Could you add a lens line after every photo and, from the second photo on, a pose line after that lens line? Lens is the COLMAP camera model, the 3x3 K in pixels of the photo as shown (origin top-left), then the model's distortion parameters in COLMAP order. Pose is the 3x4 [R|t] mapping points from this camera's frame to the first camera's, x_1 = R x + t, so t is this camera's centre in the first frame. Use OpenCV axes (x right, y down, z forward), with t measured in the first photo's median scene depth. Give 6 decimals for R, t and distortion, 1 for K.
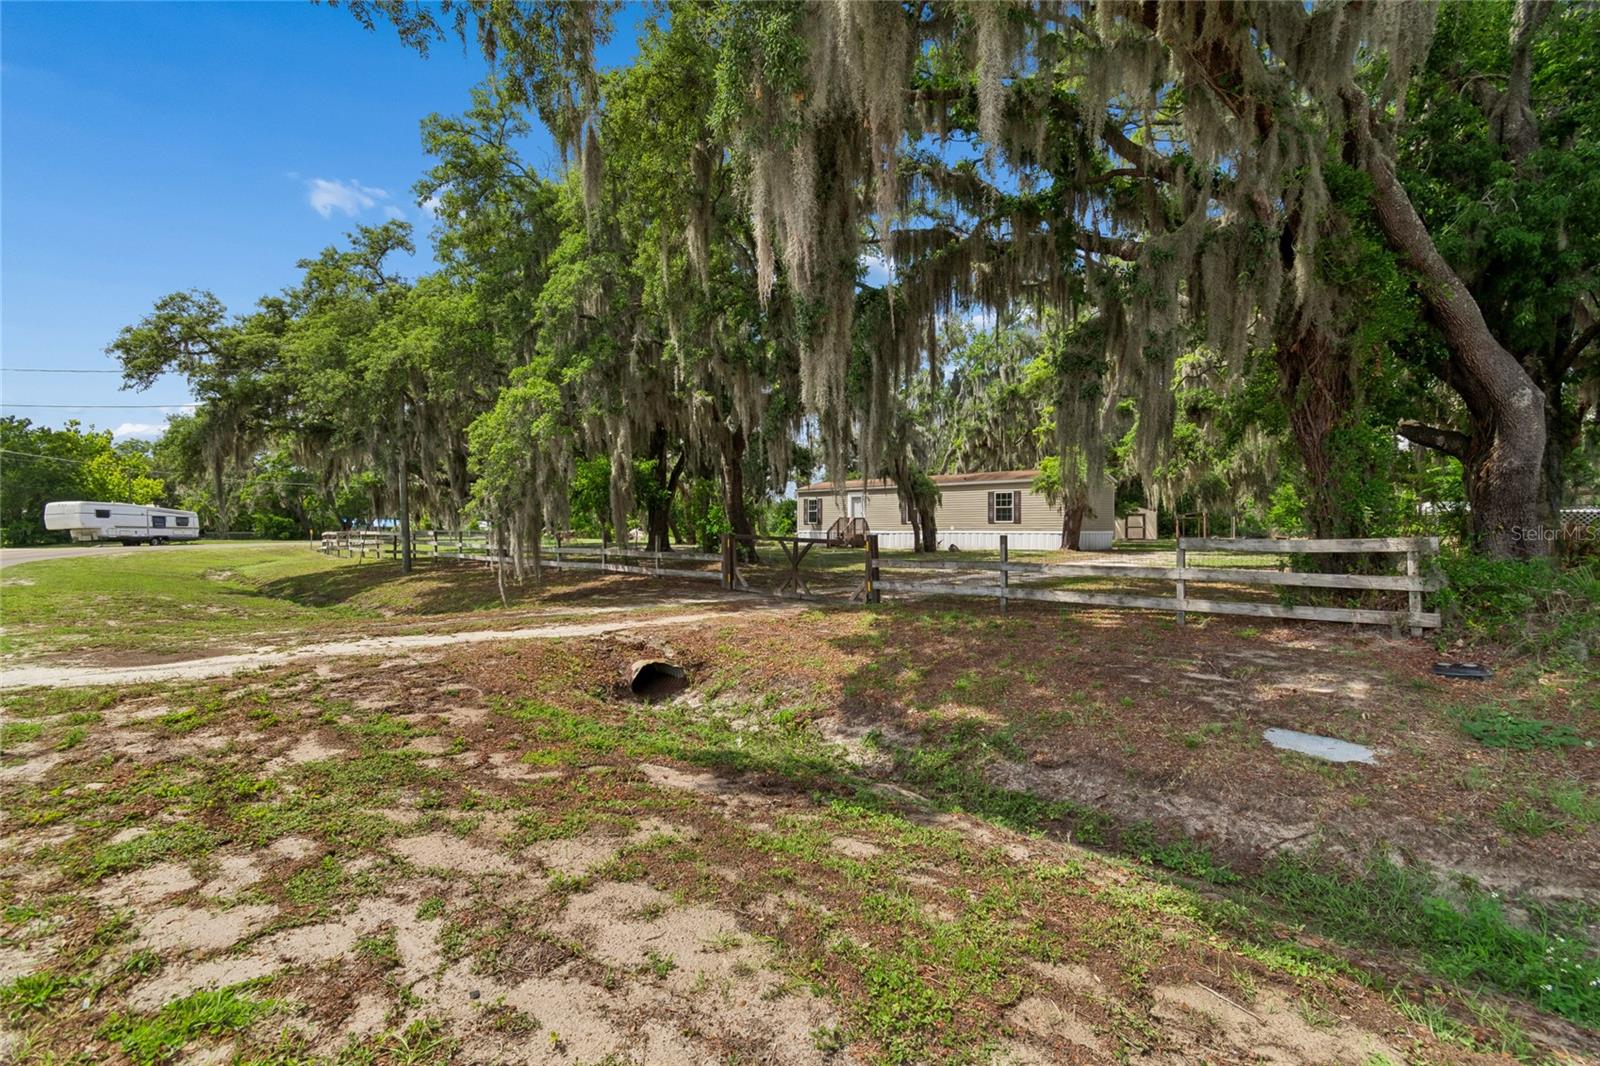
lens RADIAL K [[707.4, 0, 799.8], [0, 707.4, 537.7], [0, 0, 1]] dist [0.001283, -0.000138]
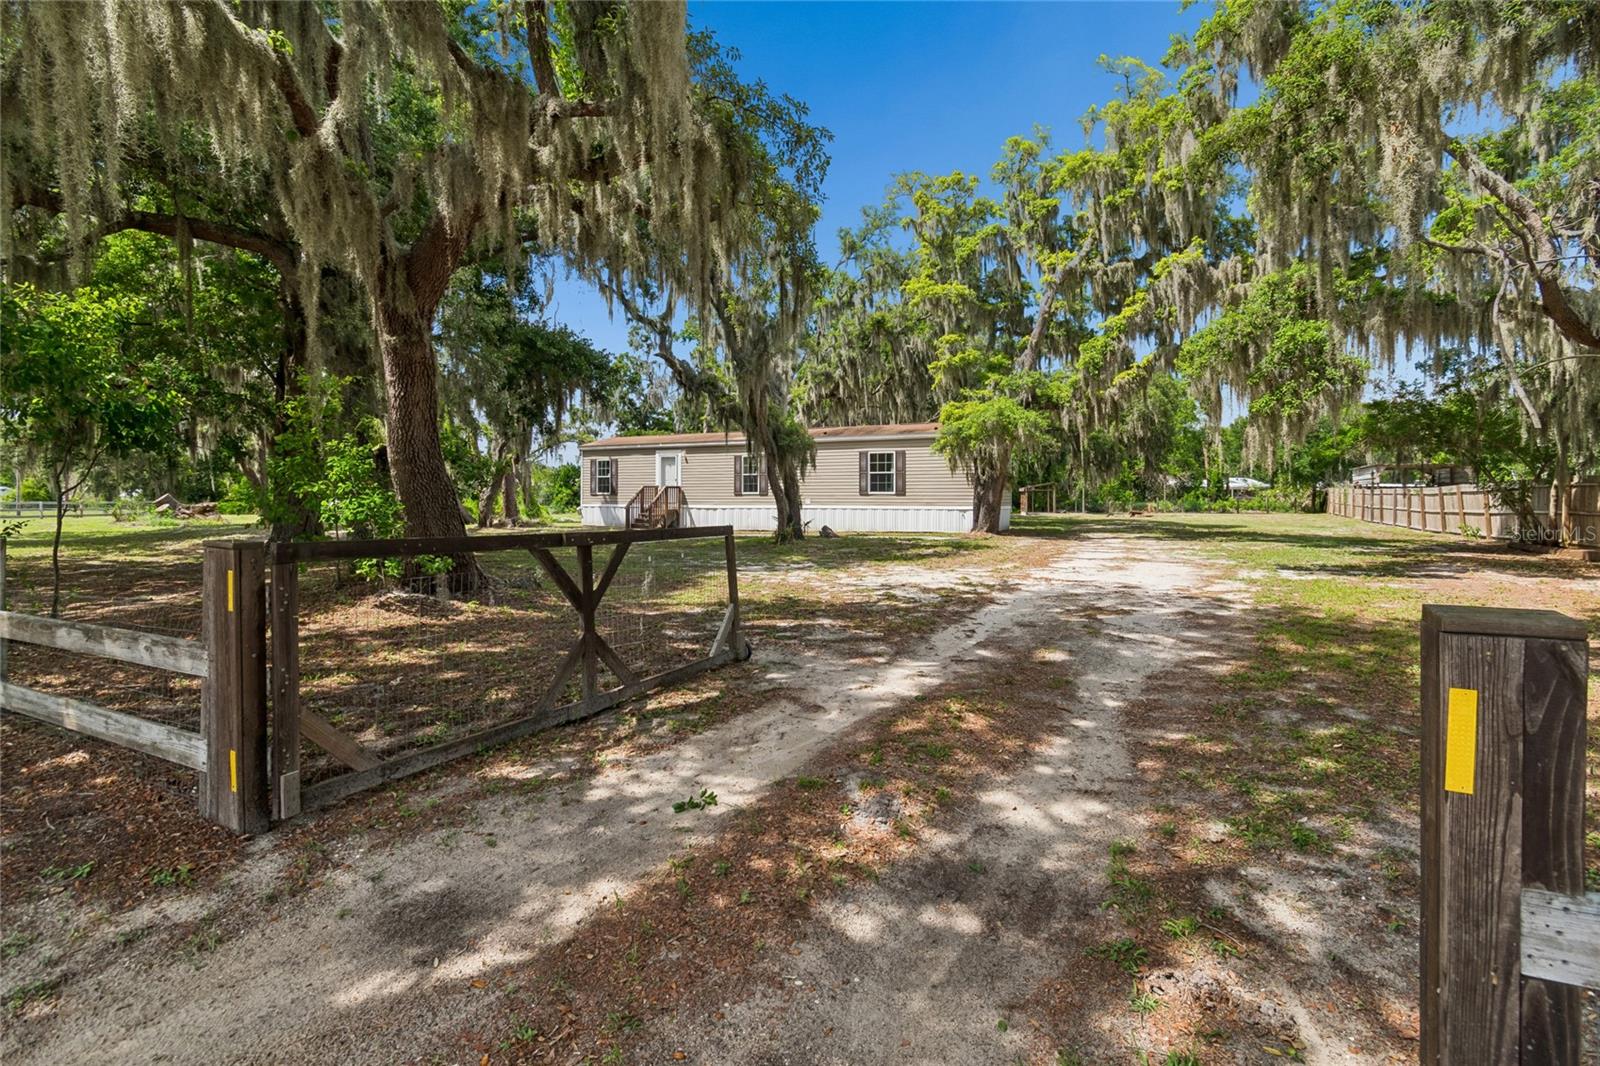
lens RADIAL K [[719.7, 0, 808.8], [0, 719.7, 504.5], [0, 0, 1]] dist [0.002753, 0.000318]
pose [[0.953725, 0.000434, 0.300680, -0.003781], [0.001566, 0.999978, -0.006411, -0.006179], [-0.300676, 0.006585, 0.953704, 0.318484]]
